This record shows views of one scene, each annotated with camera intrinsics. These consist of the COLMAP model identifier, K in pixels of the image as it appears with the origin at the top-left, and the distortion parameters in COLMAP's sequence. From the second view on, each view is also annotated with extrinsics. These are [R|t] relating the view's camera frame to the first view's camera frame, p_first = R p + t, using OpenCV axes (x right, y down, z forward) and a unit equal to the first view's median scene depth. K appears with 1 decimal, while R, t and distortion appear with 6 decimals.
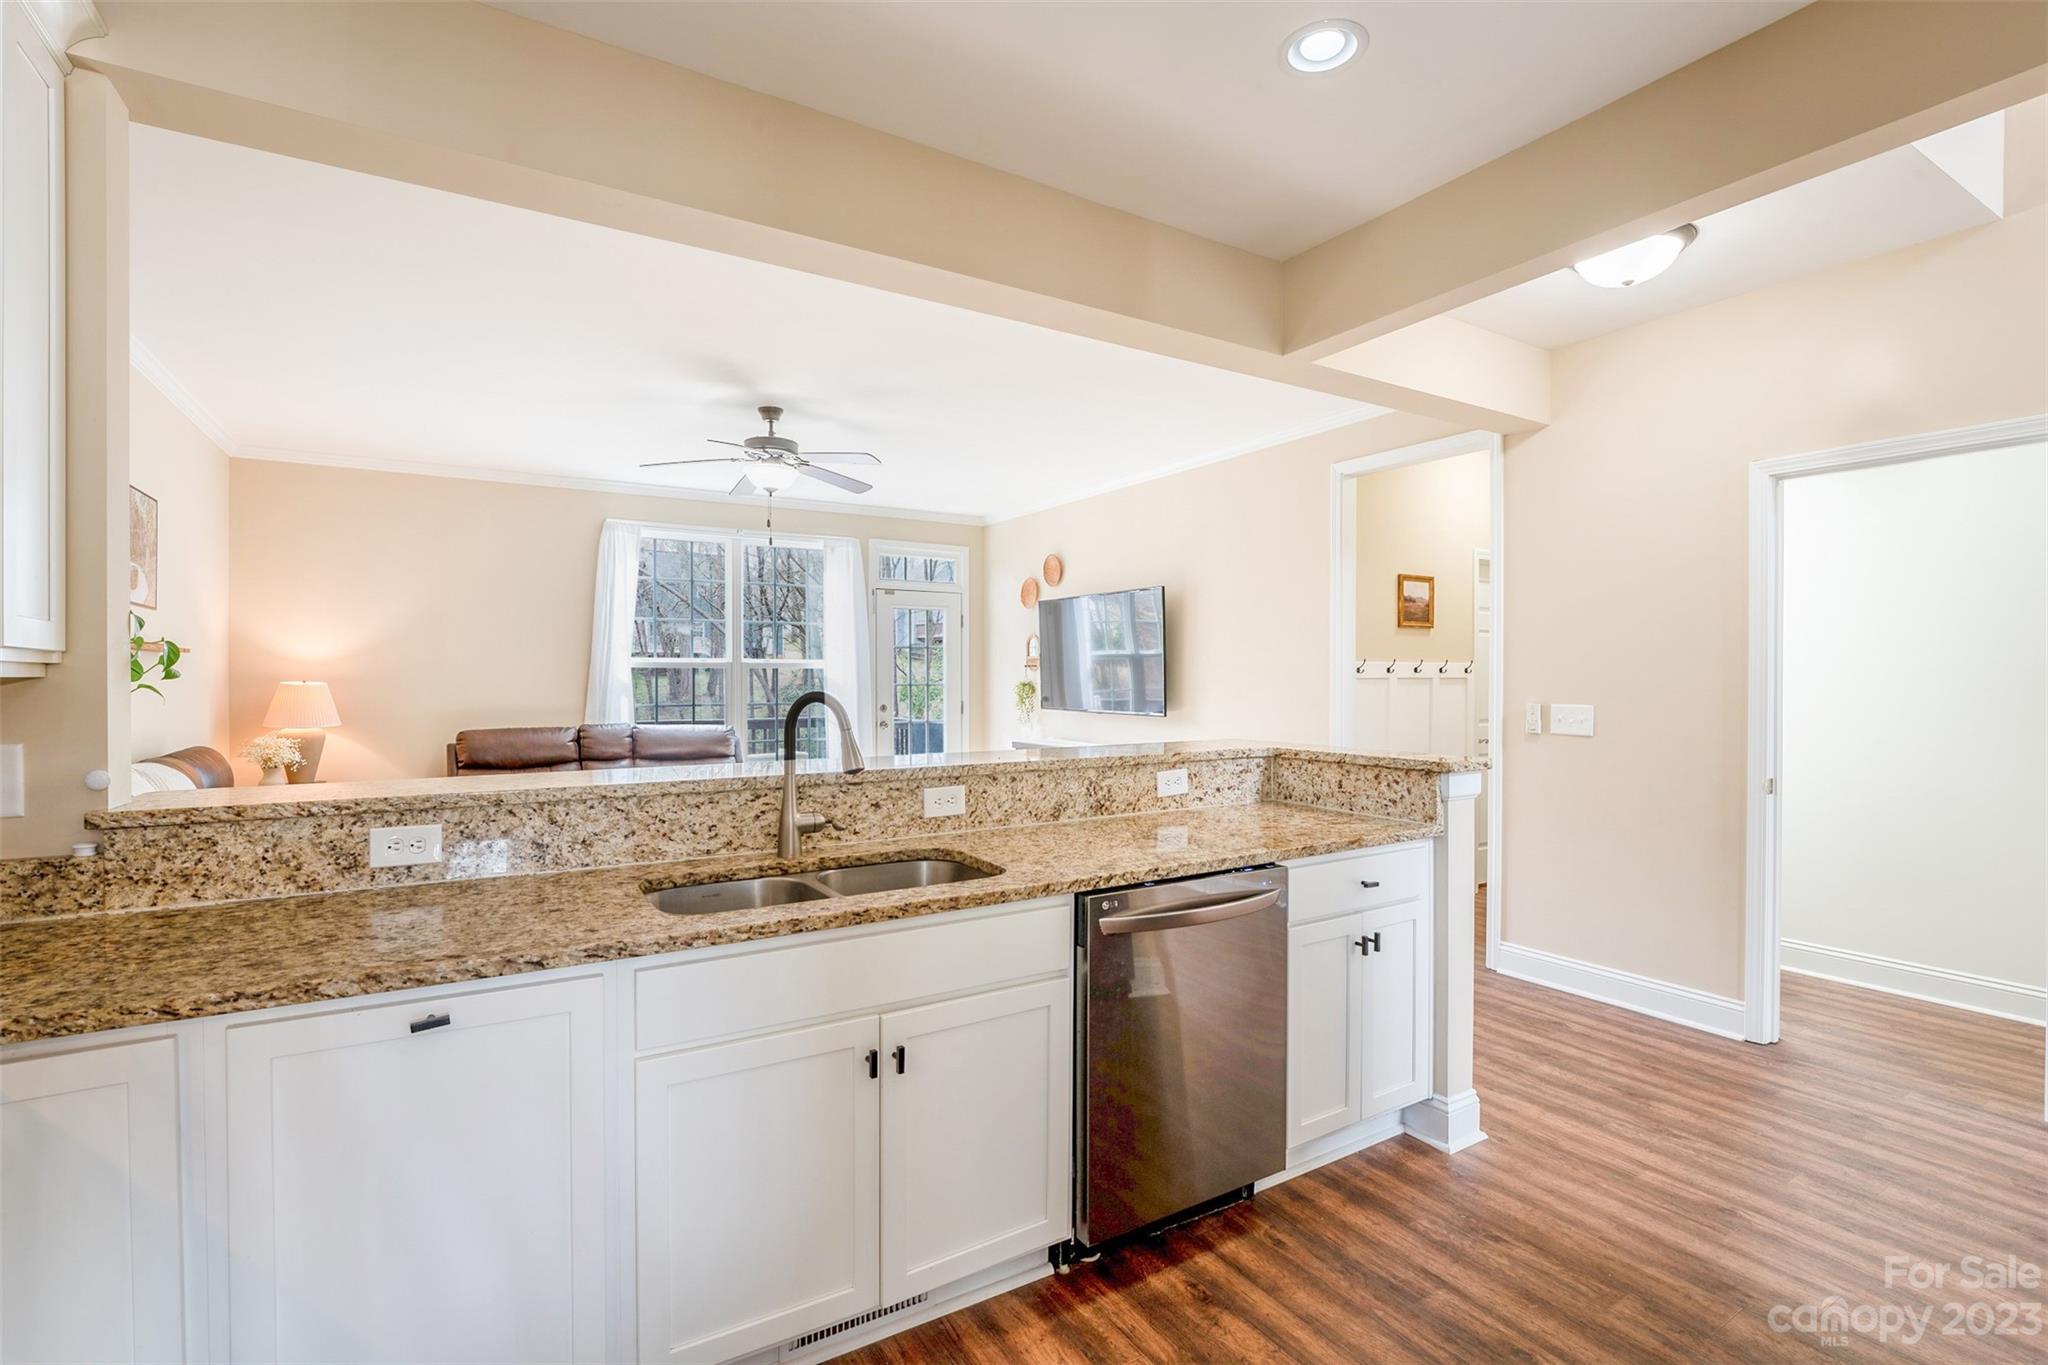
lens RADIAL K [[929.7, 0, 1056.8], [0, 929.7, 710.7], [0, 0, 1]] dist [-0.006962, 0.000683]
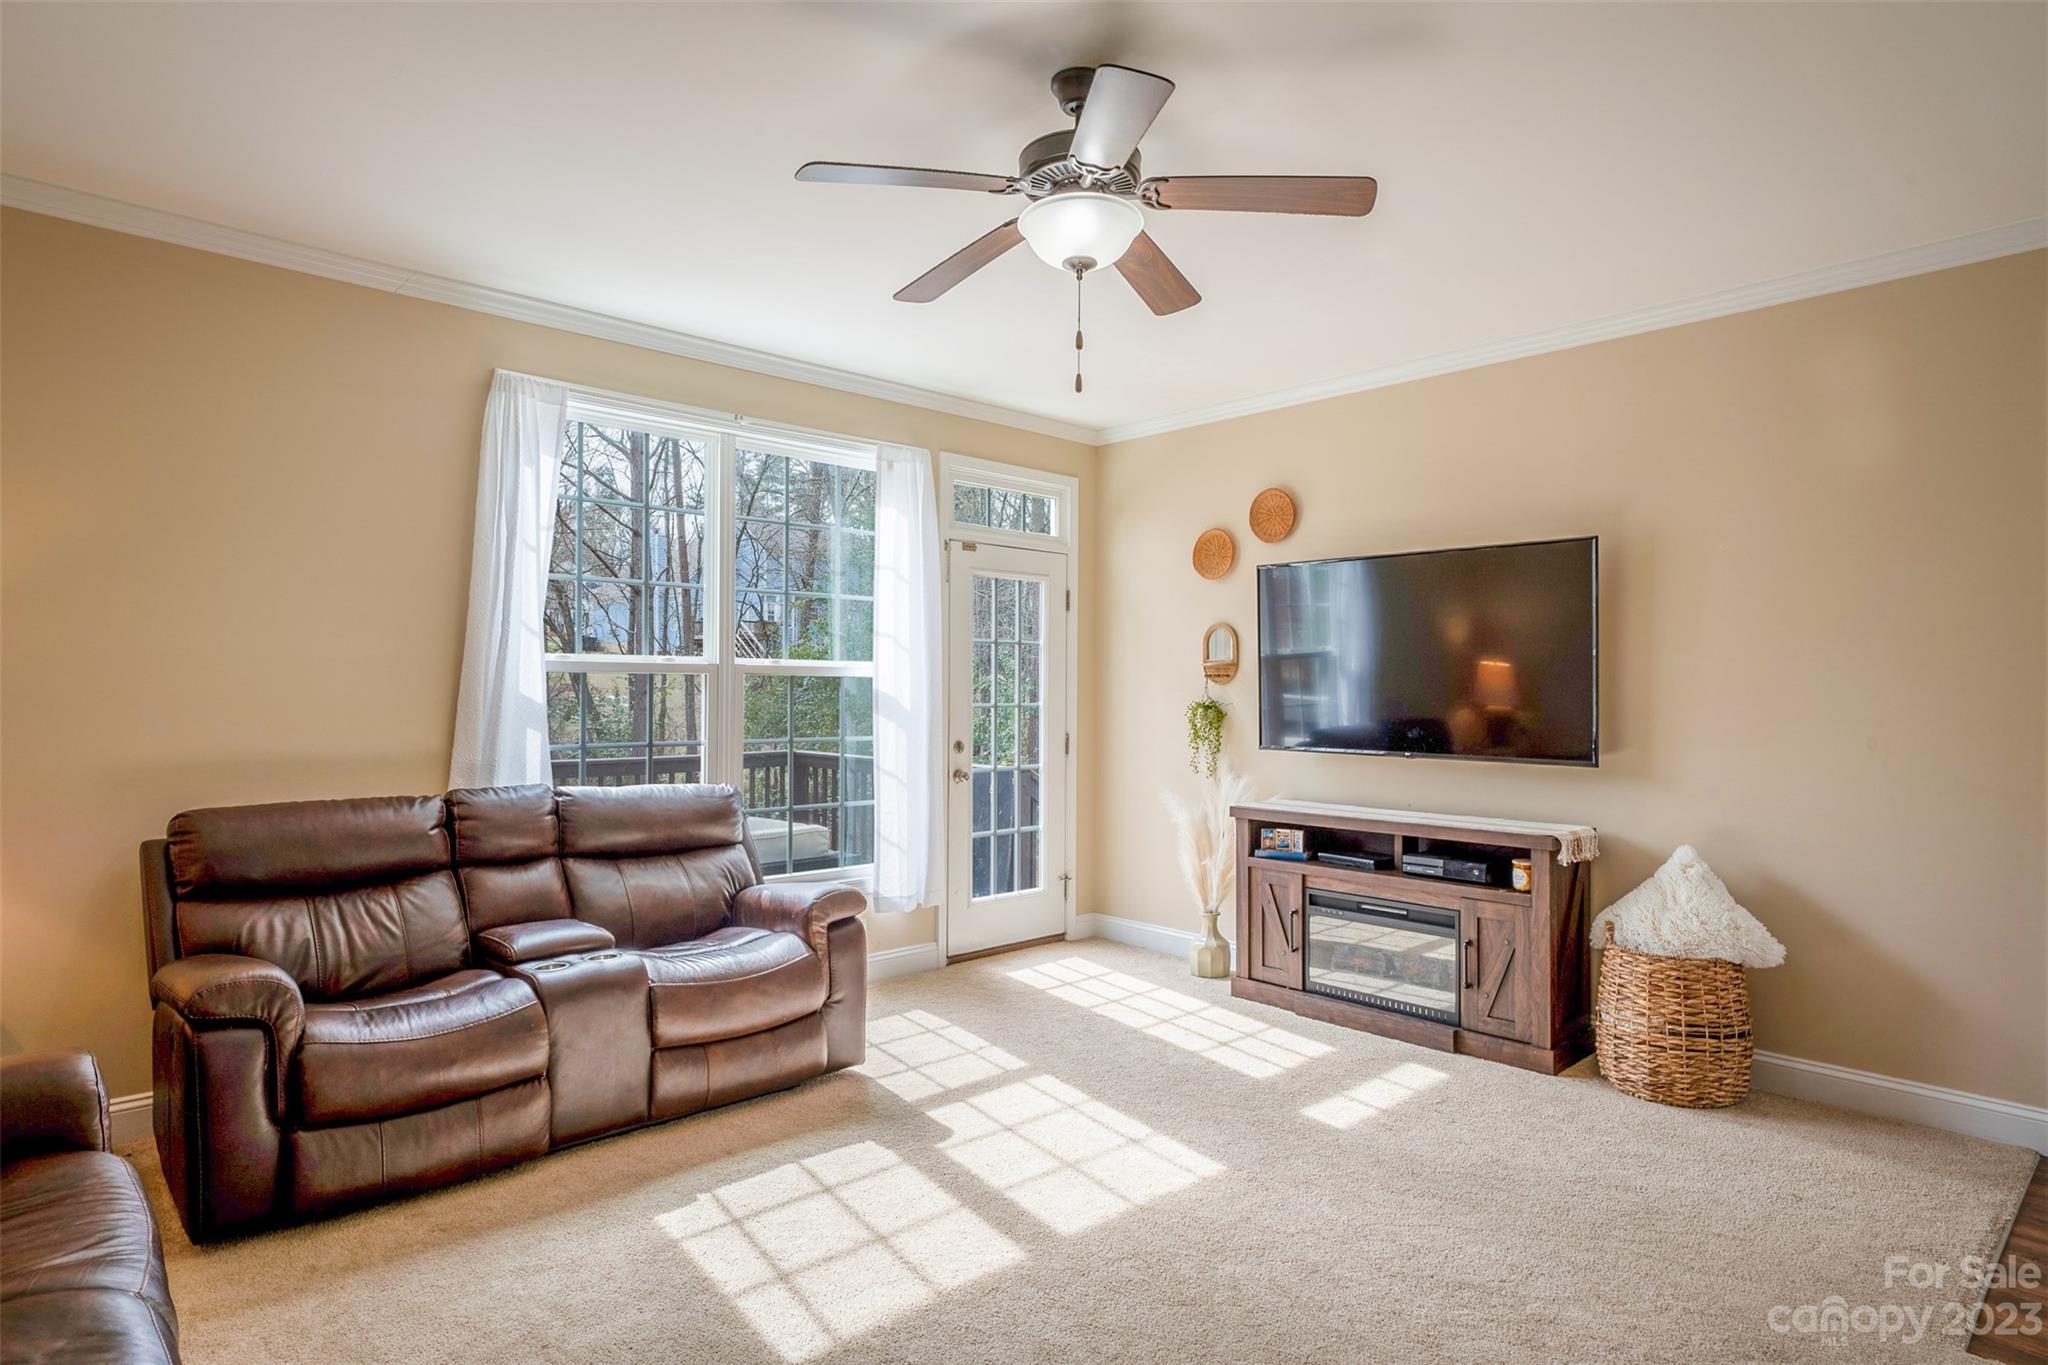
lens RADIAL K [[1116.5, 0, 1009.7], [0, 1116.5, 696.5], [0, 0, 1]] dist [0.015379, 0.001367]
pose [[0.979857, 0.003909, 0.199661, -0.337391], [0.002217, 0.999534, -0.030452, -0.014854], [-0.199687, 0.030282, 0.979392, 0.364042]]
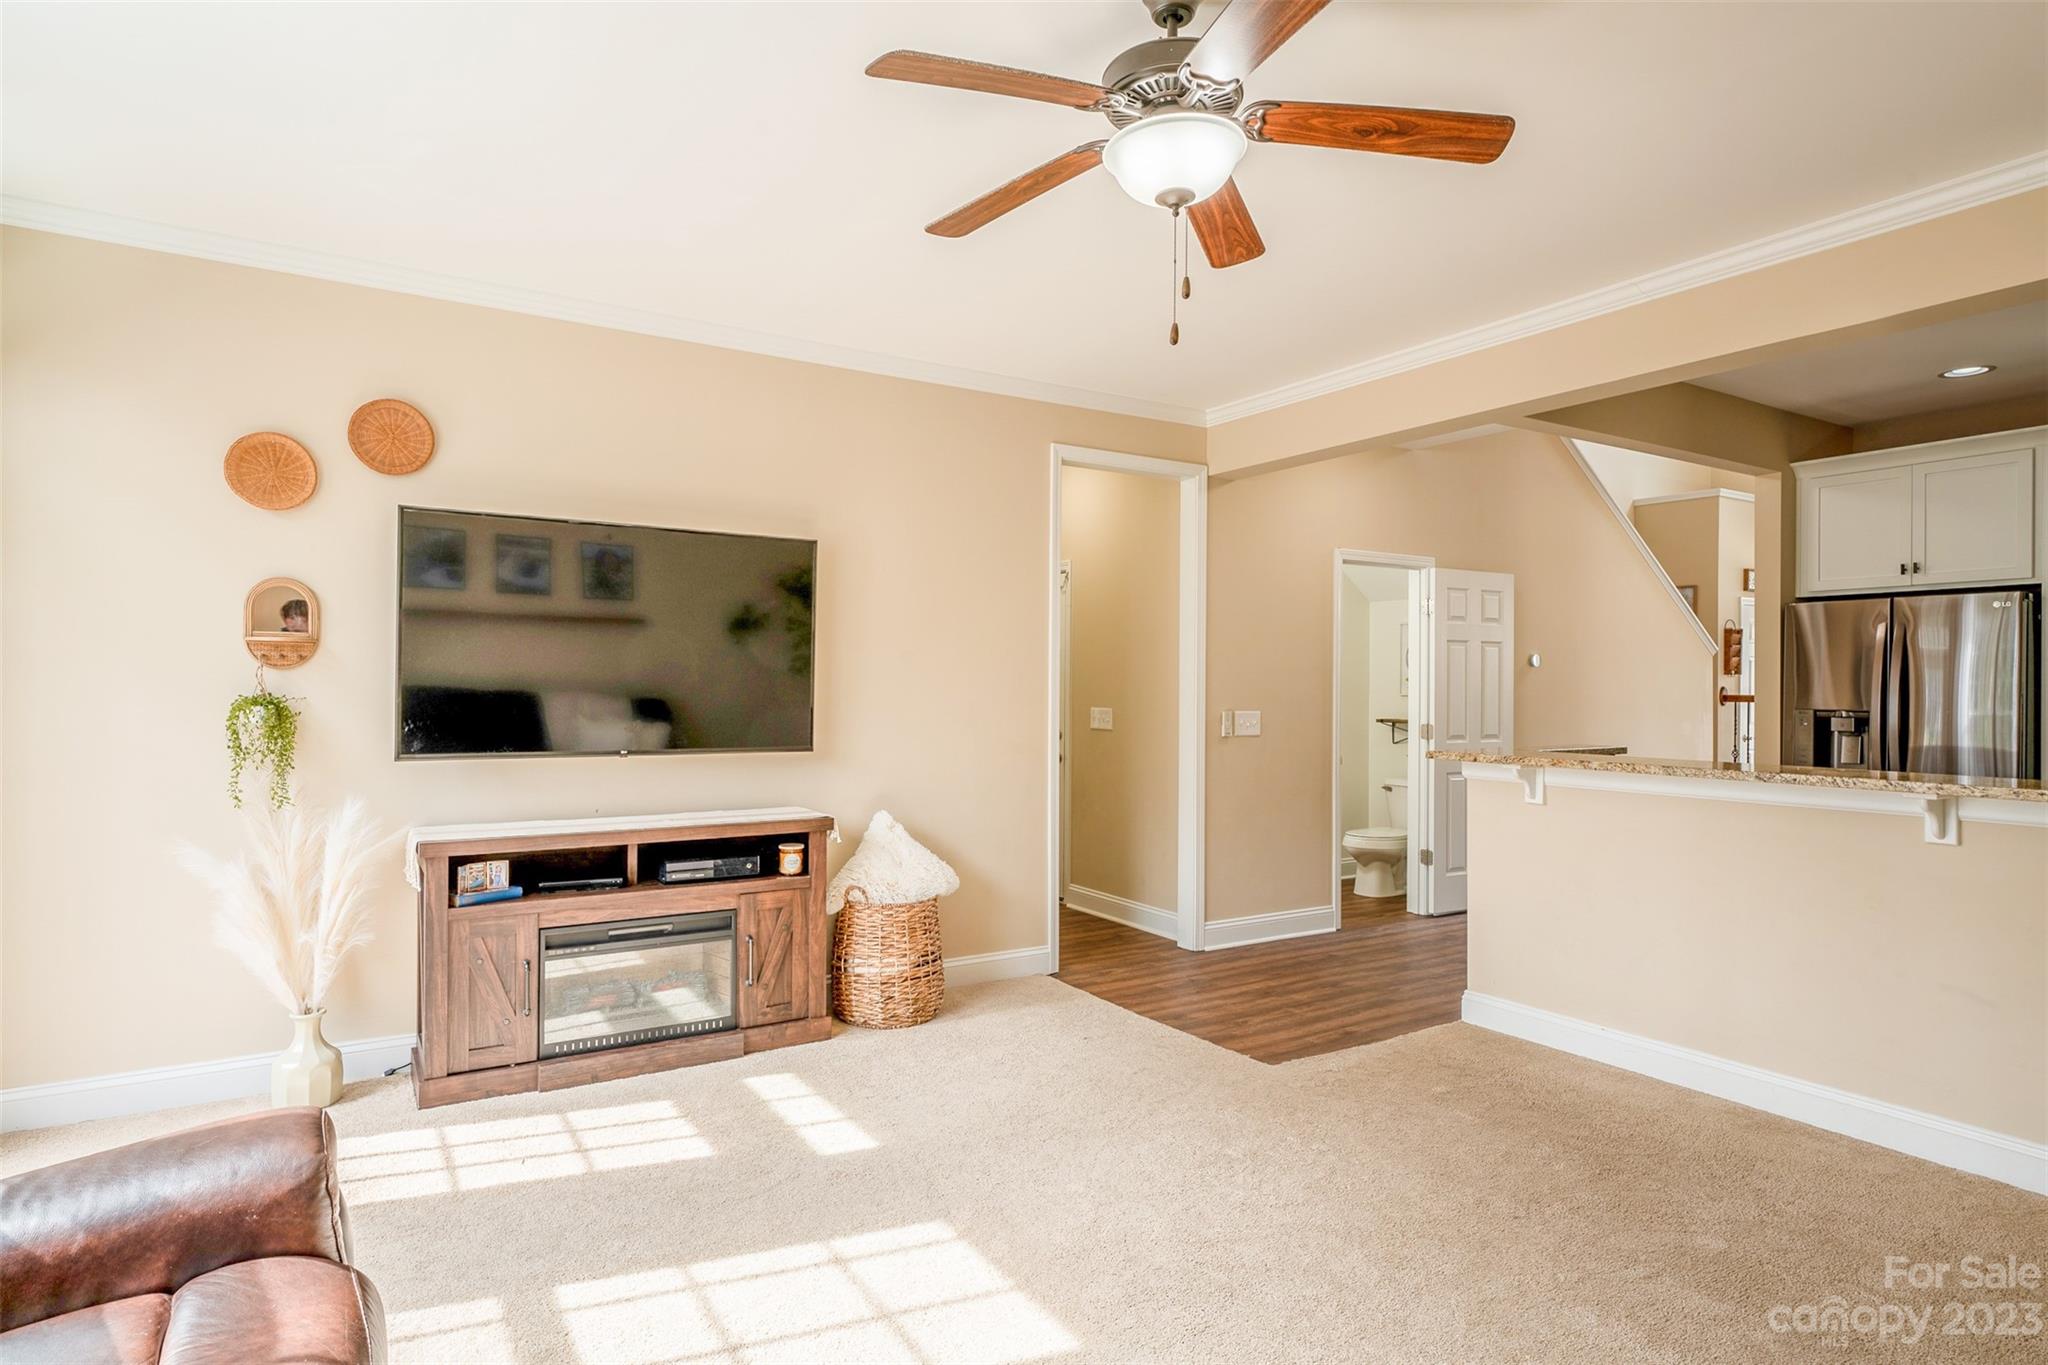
lens RADIAL K [[1116.5, 0, 1025.4], [0, 1116.5, 684.7], [0, 0, 1]] dist [0.015379, 0.001367]
pose [[-0.005226, 0.002019, 0.999984, -0.566959], [0.029573, 0.999561, -0.001864, -0.028676], [-0.999549, 0.029563, -0.005283, 0.768430]]
